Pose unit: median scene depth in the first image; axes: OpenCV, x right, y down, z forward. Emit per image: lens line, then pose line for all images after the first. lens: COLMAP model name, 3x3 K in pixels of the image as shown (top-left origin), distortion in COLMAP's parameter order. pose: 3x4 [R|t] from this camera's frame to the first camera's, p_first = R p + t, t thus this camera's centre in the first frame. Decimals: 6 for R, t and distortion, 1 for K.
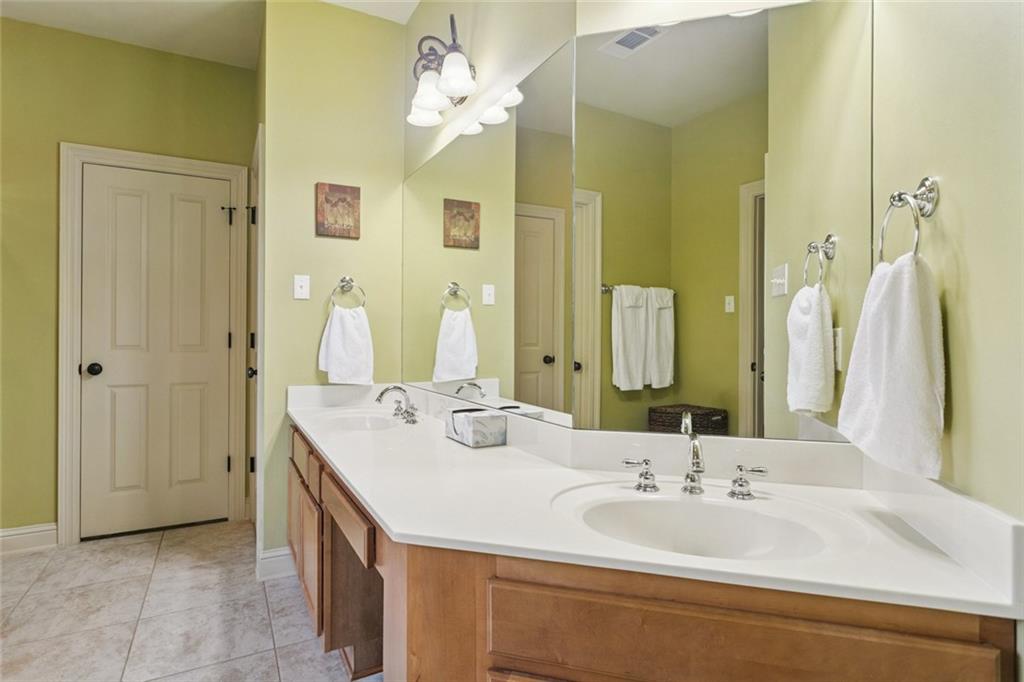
lens RADIAL K [[528.8, 0, 509.0], [0, 528.8, 337.8], [0, 0, 1]] dist [0.004769, 0.000538]
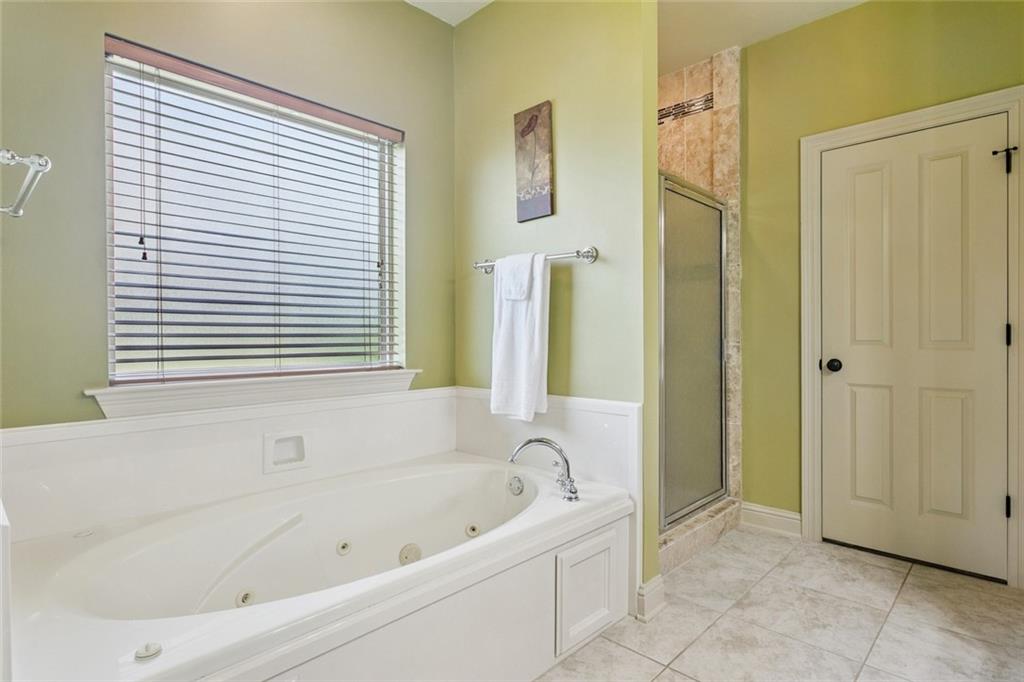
lens RADIAL K [[528.8, 0, 507.1], [0, 528.8, 338.0], [0, 0, 1]] dist [0.004769, 0.000538]
pose [[0.293731, -0.002212, -0.955886, -0.045141], [0.000207, 0.999997, -0.002250, 0.012827], [0.955888, 0.000463, 0.293730, 0.164421]]
